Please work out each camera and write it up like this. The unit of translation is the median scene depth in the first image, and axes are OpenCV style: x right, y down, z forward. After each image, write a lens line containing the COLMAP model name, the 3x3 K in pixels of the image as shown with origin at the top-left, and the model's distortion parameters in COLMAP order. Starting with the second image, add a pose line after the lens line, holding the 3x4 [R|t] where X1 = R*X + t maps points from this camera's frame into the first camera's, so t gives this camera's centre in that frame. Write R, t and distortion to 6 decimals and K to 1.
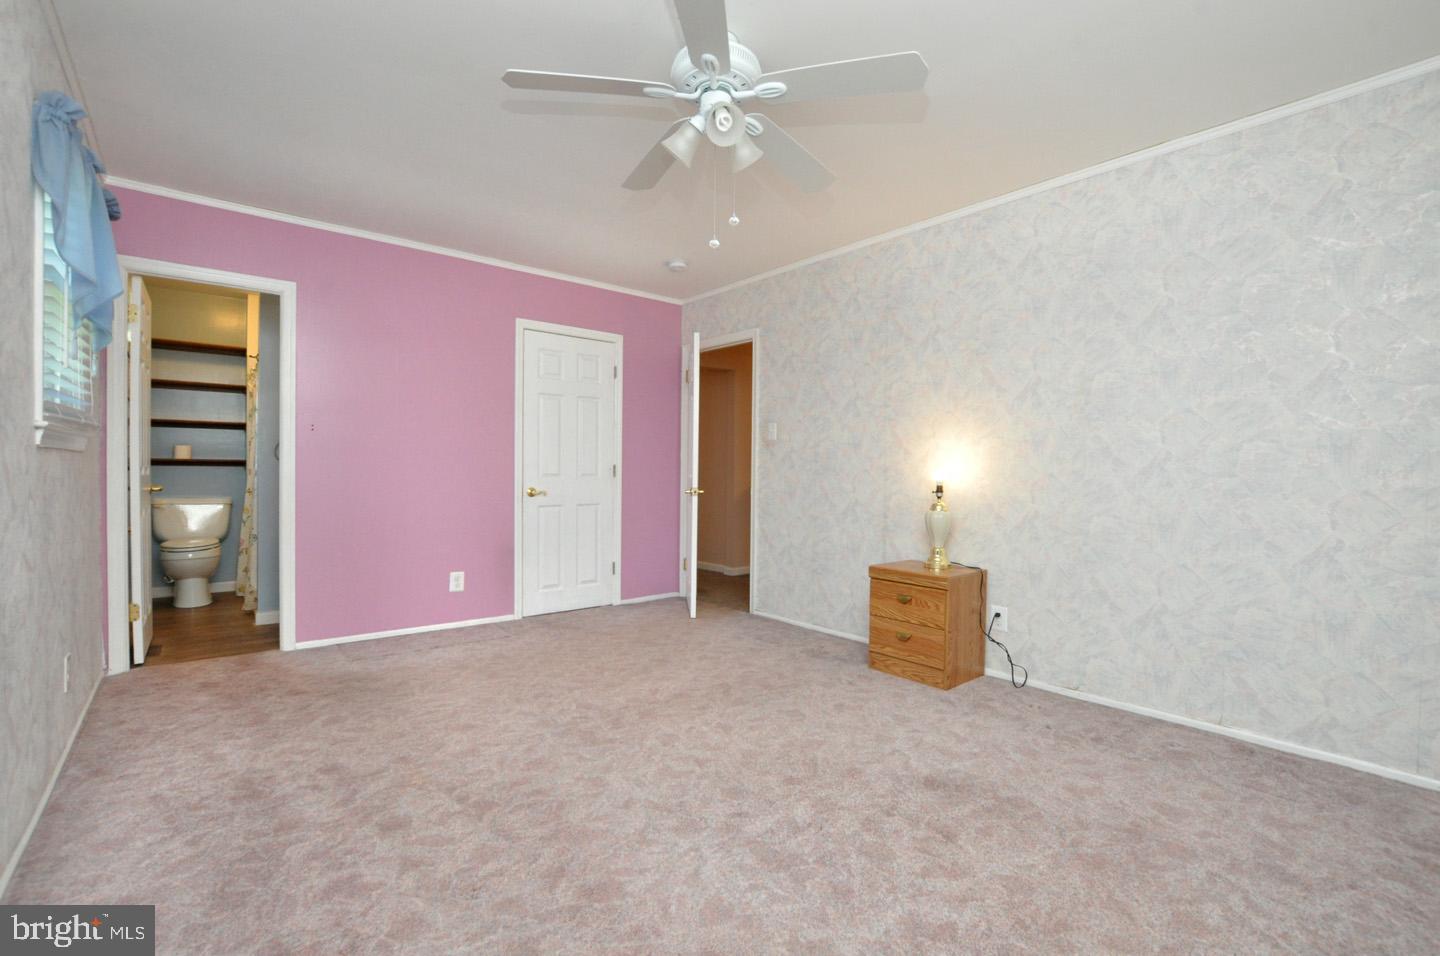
lens RADIAL K [[633.7, 0, 723.5], [0, 633.7, 480.6], [0, 0, 1]] dist [-0.038424, 0.007836]
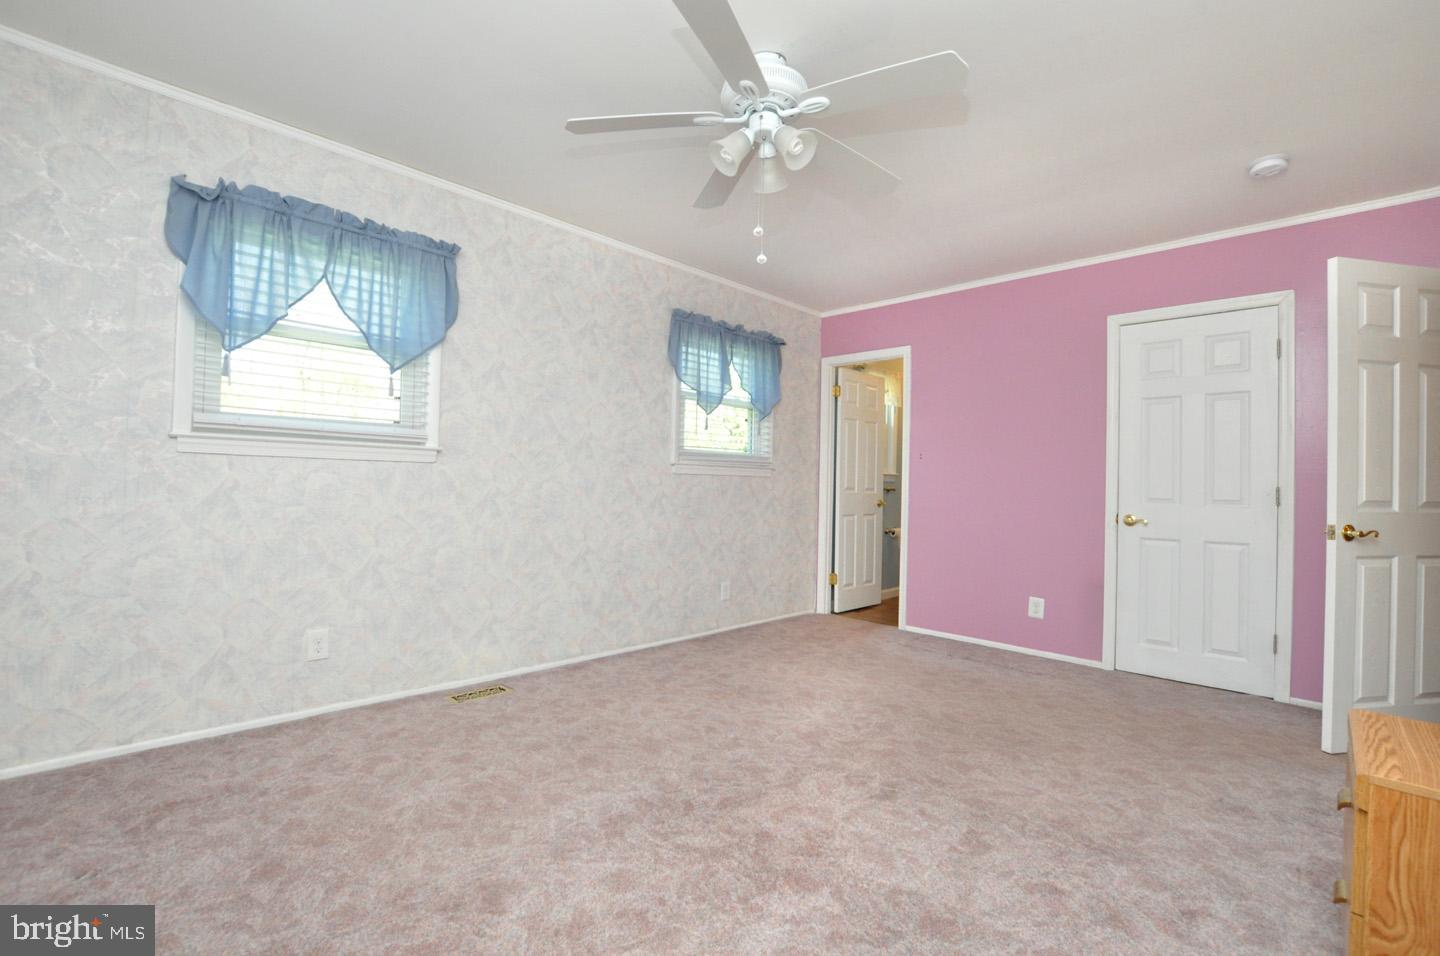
lens RADIAL K [[633.7, 0, 723.5], [0, 633.7, 480.6], [0, 0, 1]] dist [-0.038424, 0.007836]
pose [[0.083538, -0.017979, -0.996342, 0.594279], [-0.035655, 0.999143, -0.021020, 0.004013], [0.995866, 0.037281, 0.082826, 0.520140]]
